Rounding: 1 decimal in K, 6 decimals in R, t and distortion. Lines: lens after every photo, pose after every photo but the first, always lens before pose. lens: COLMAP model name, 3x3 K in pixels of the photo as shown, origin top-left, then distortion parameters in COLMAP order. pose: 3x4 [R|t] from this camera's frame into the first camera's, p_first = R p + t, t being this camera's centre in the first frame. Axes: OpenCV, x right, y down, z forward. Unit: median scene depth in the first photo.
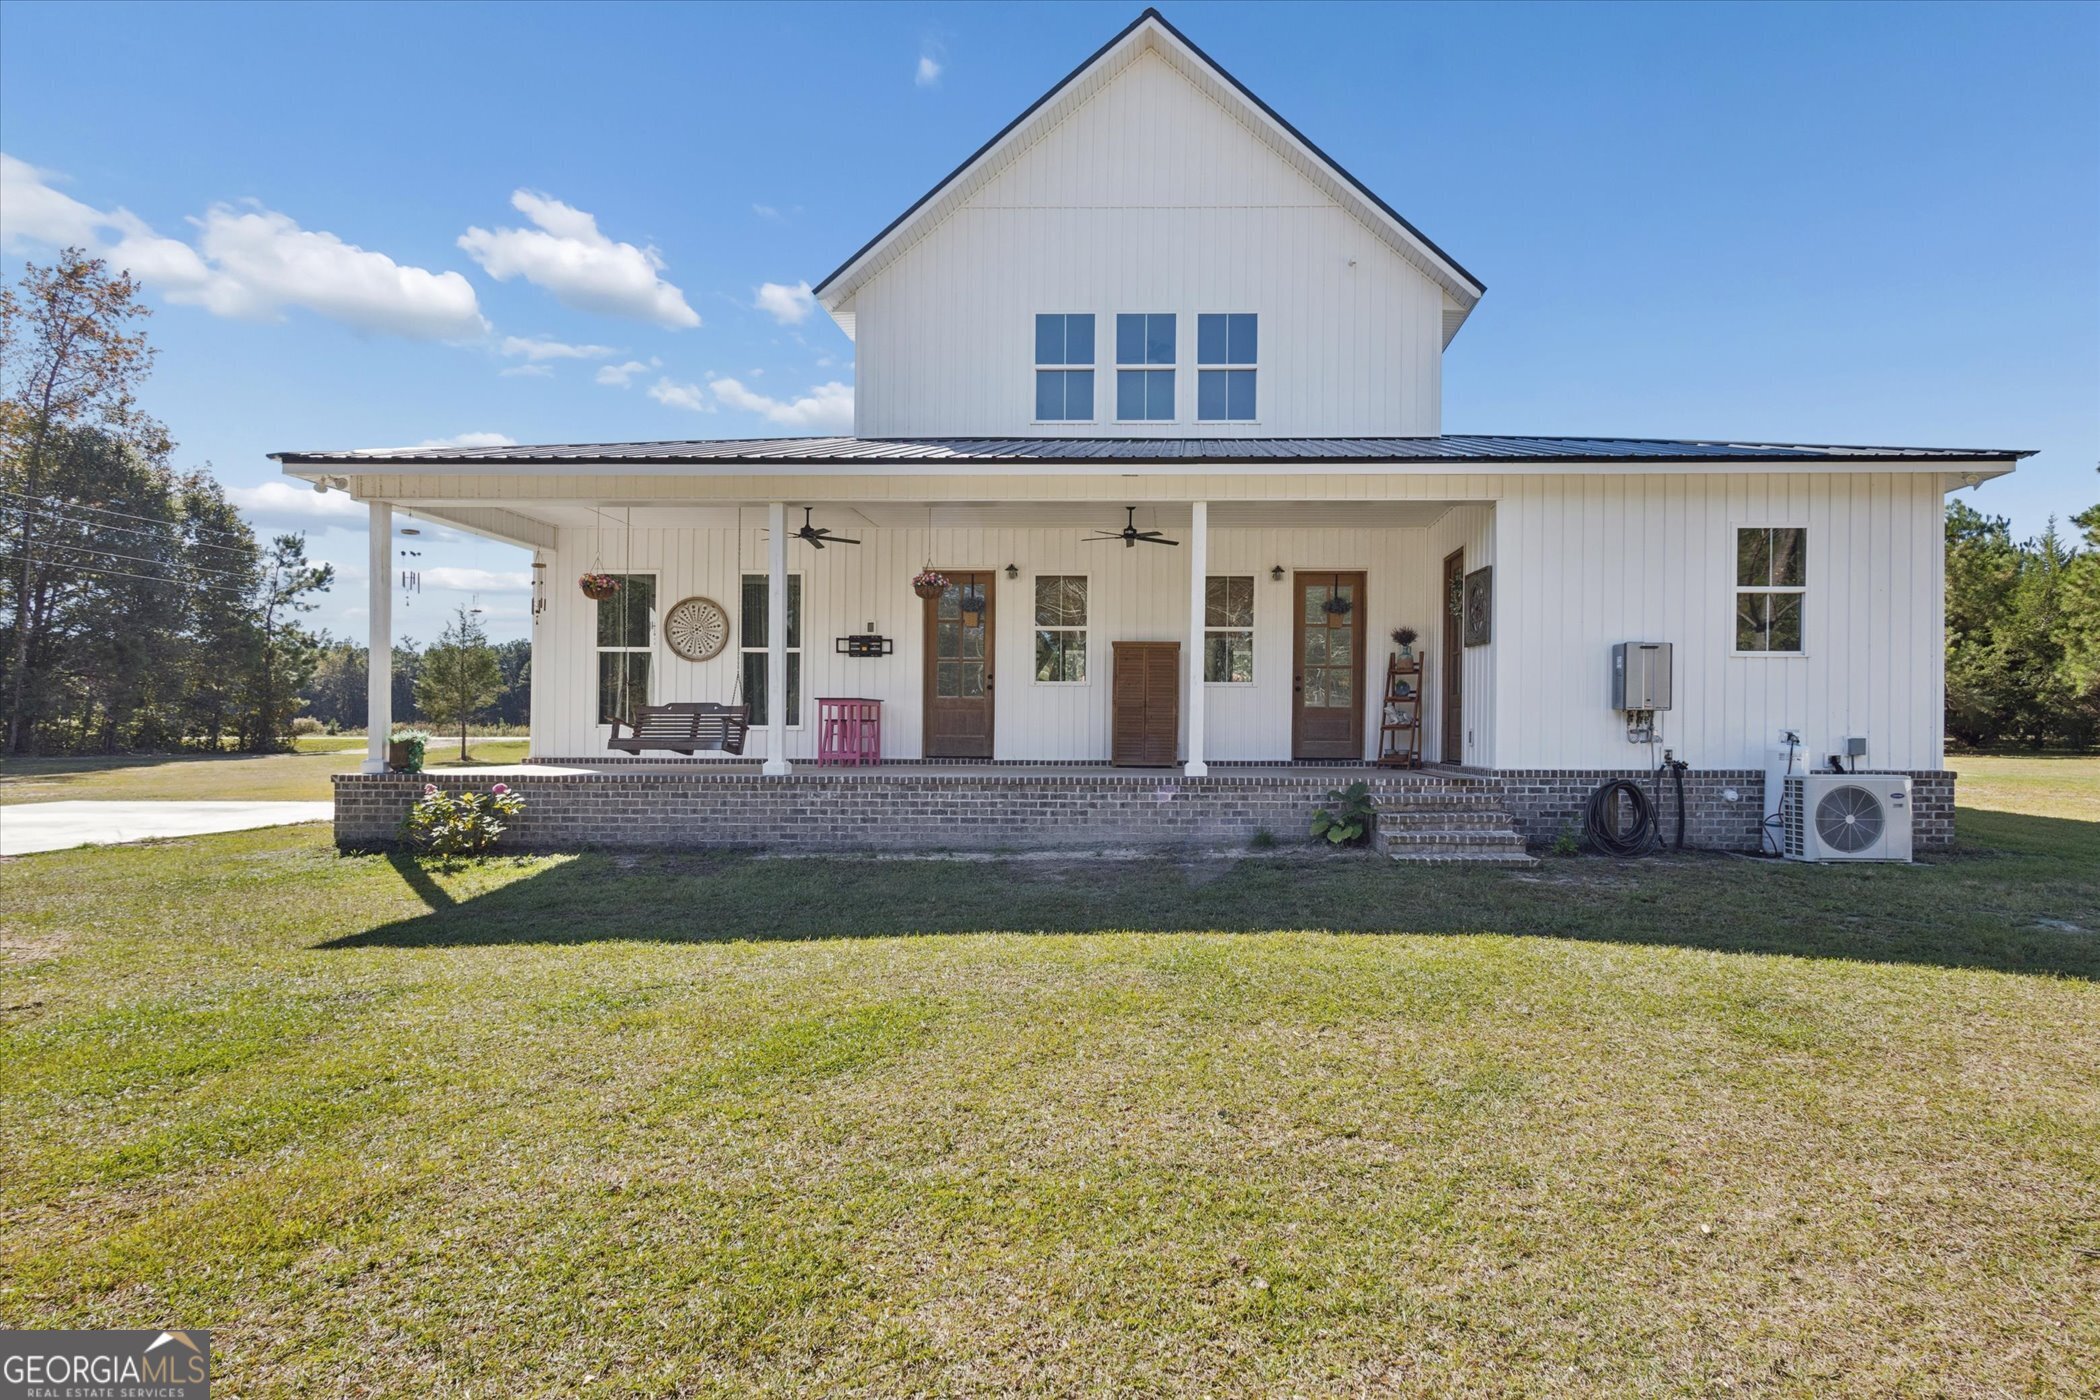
lens RADIAL K [[1044.0, 0, 1052.4], [0, 1044.0, 718.7], [0, 0, 1]] dist [0.004808, 0.001088]
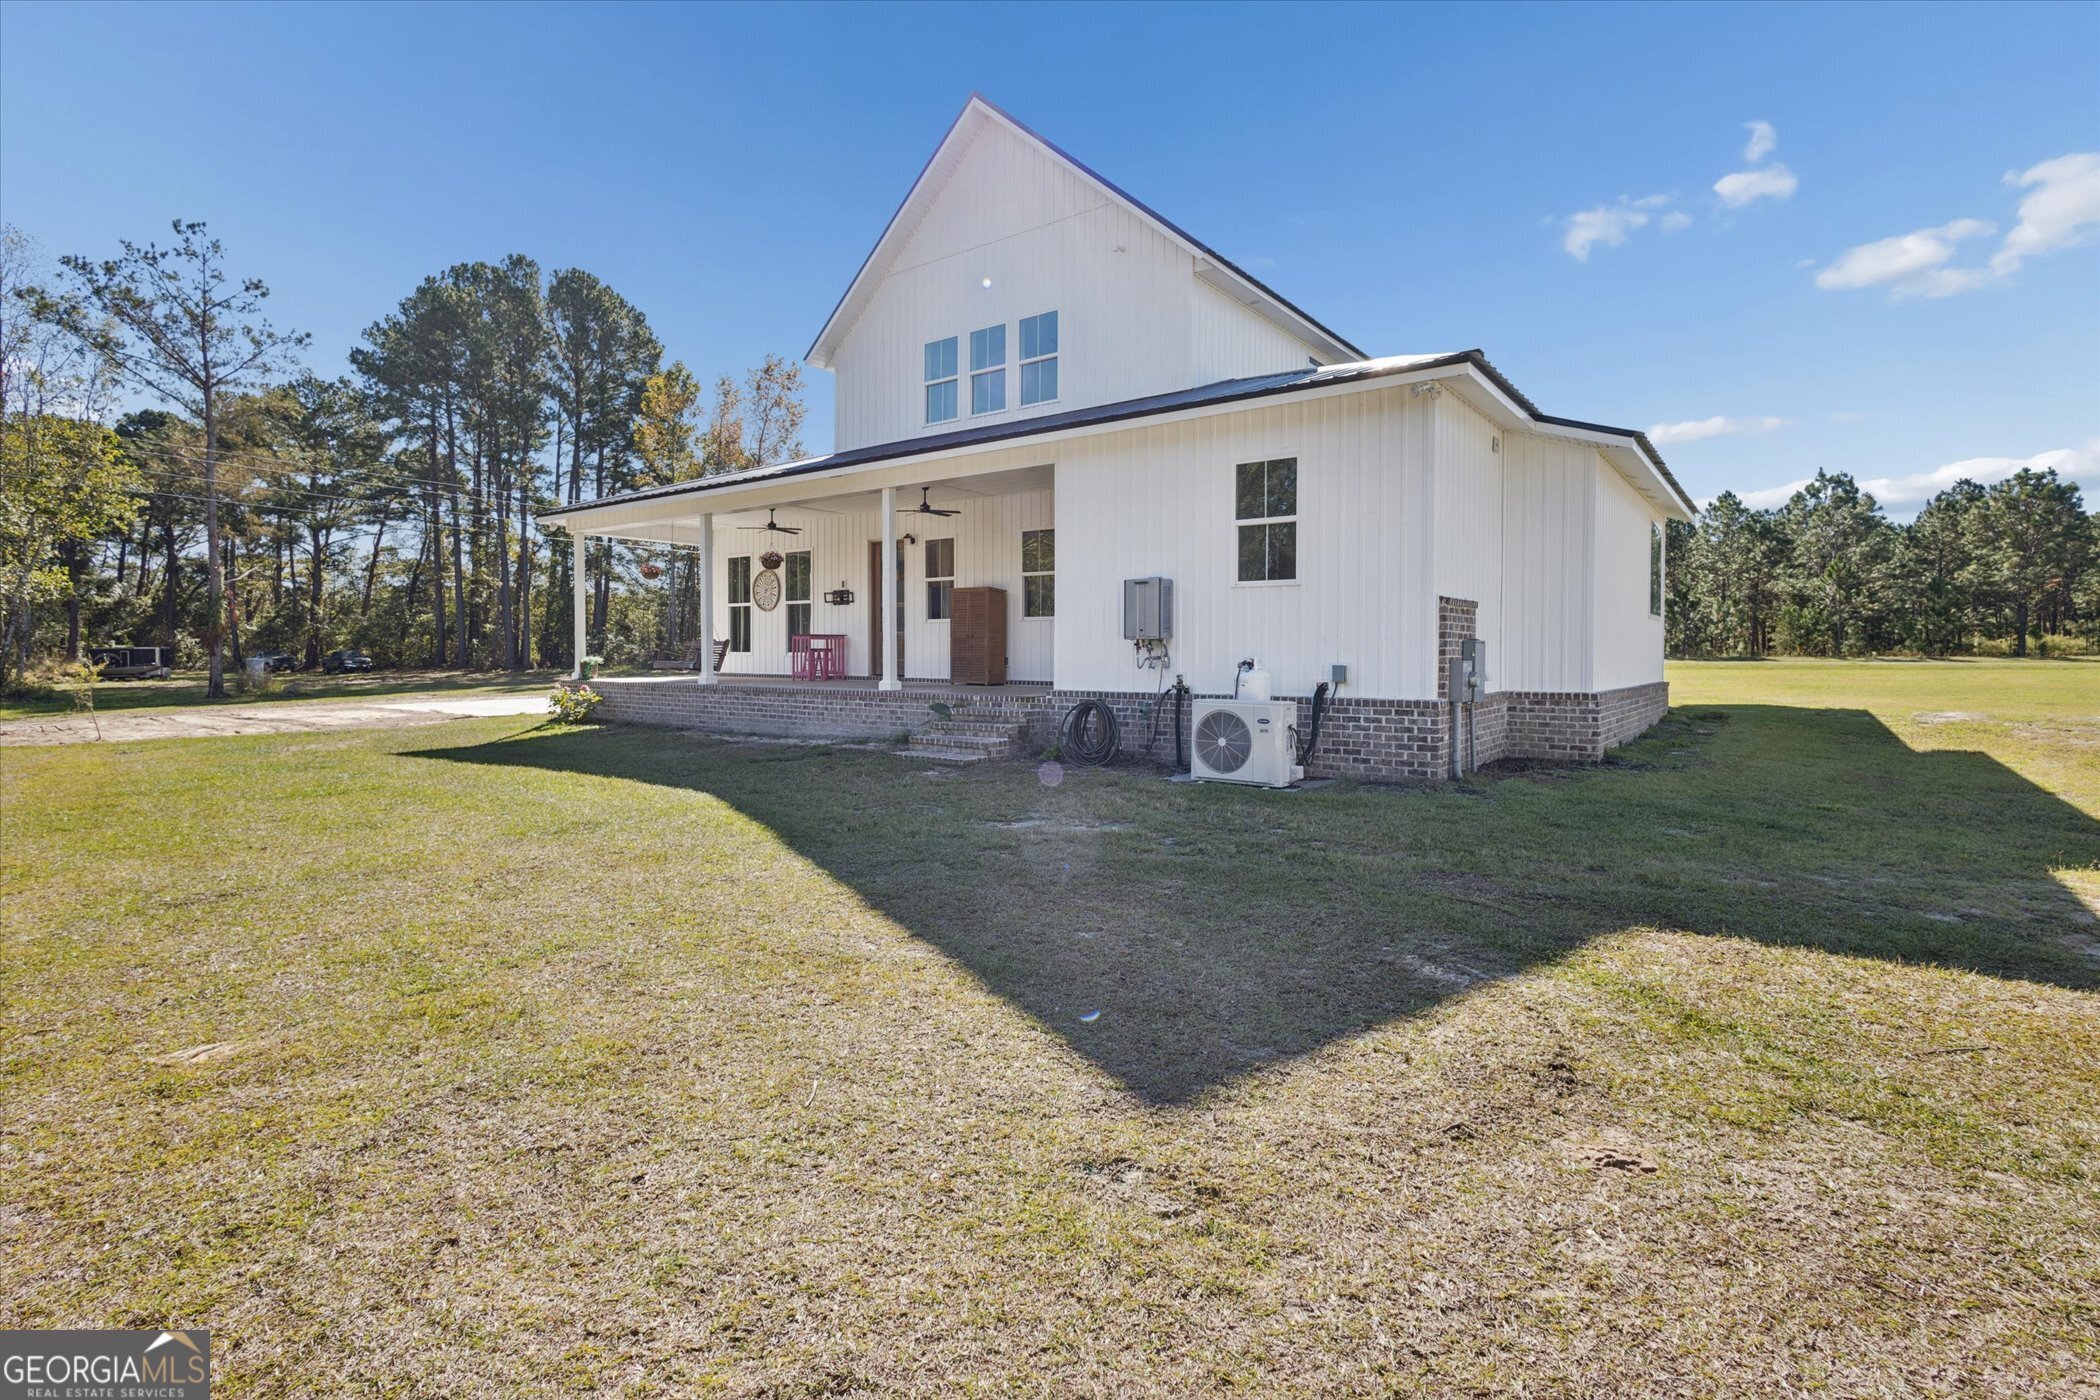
lens RADIAL K [[1001.4, 0, 1074.1], [0, 1001.4, 670.2], [0, 0, 1]] dist [0.007052, -0.002027]
pose [[0.813909, 0.010045, -0.580905, 0.991021], [0.002425, 0.999783, 0.020687, 0.002516], [0.580987, -0.018246, 0.813708, 0.076650]]
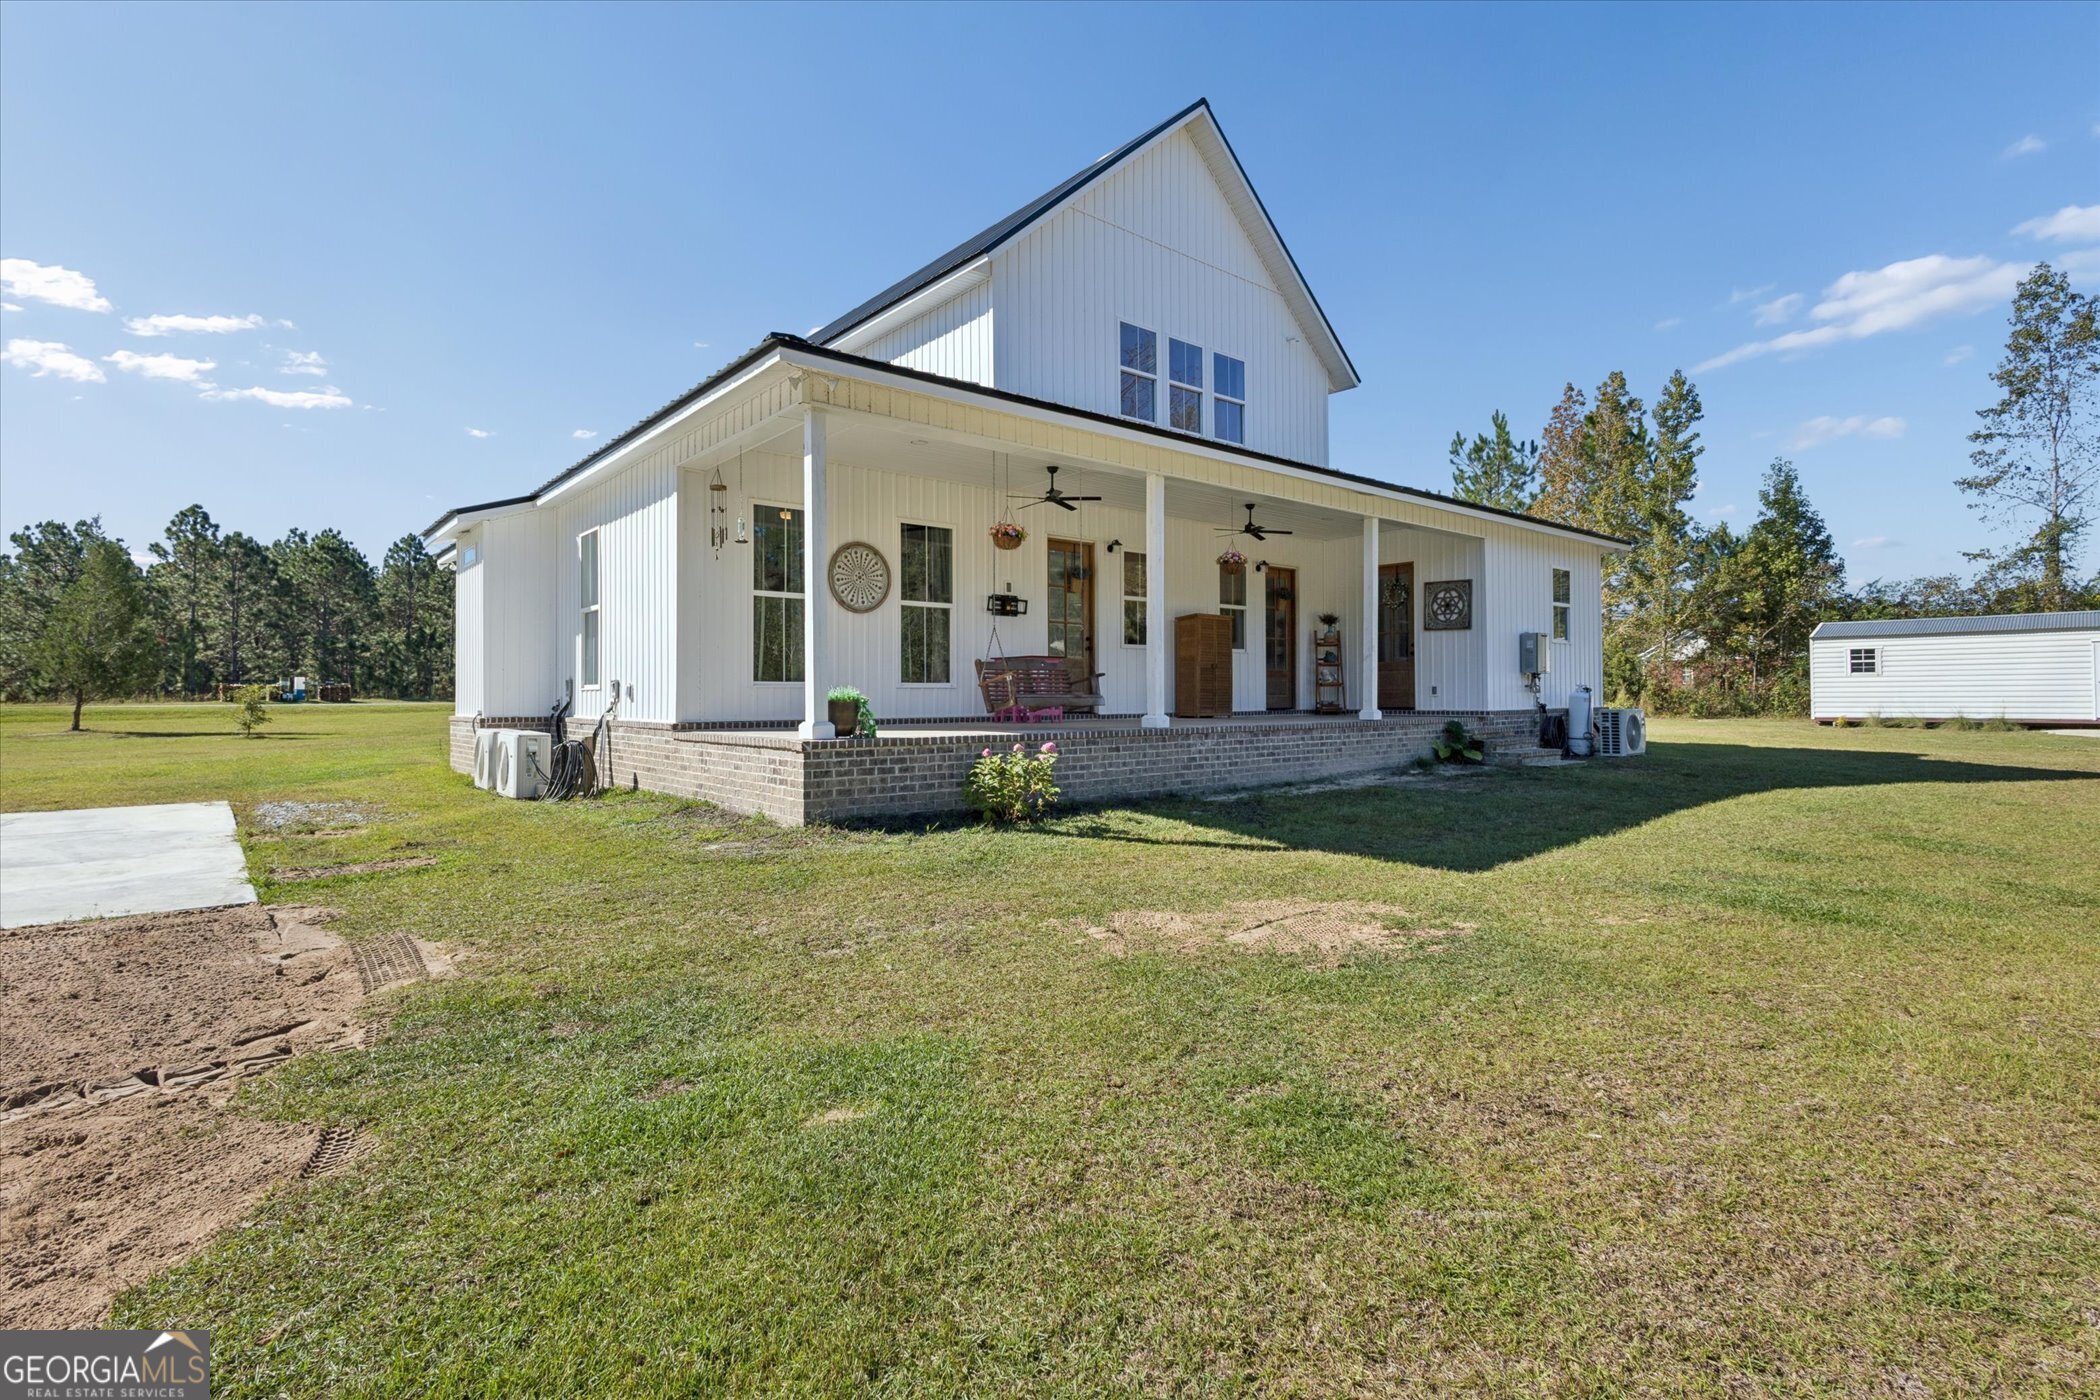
lens RADIAL K [[1001.4, 0, 1059.6], [0, 1001.4, 688.1], [0, 0, 1]] dist [0.007052, -0.002027]
pose [[0.755217, -0.002127, 0.655472, -0.876207], [-0.002199, 0.999981, 0.005778, 0.006442], [-0.655472, -0.005805, 0.755197, 0.246334]]
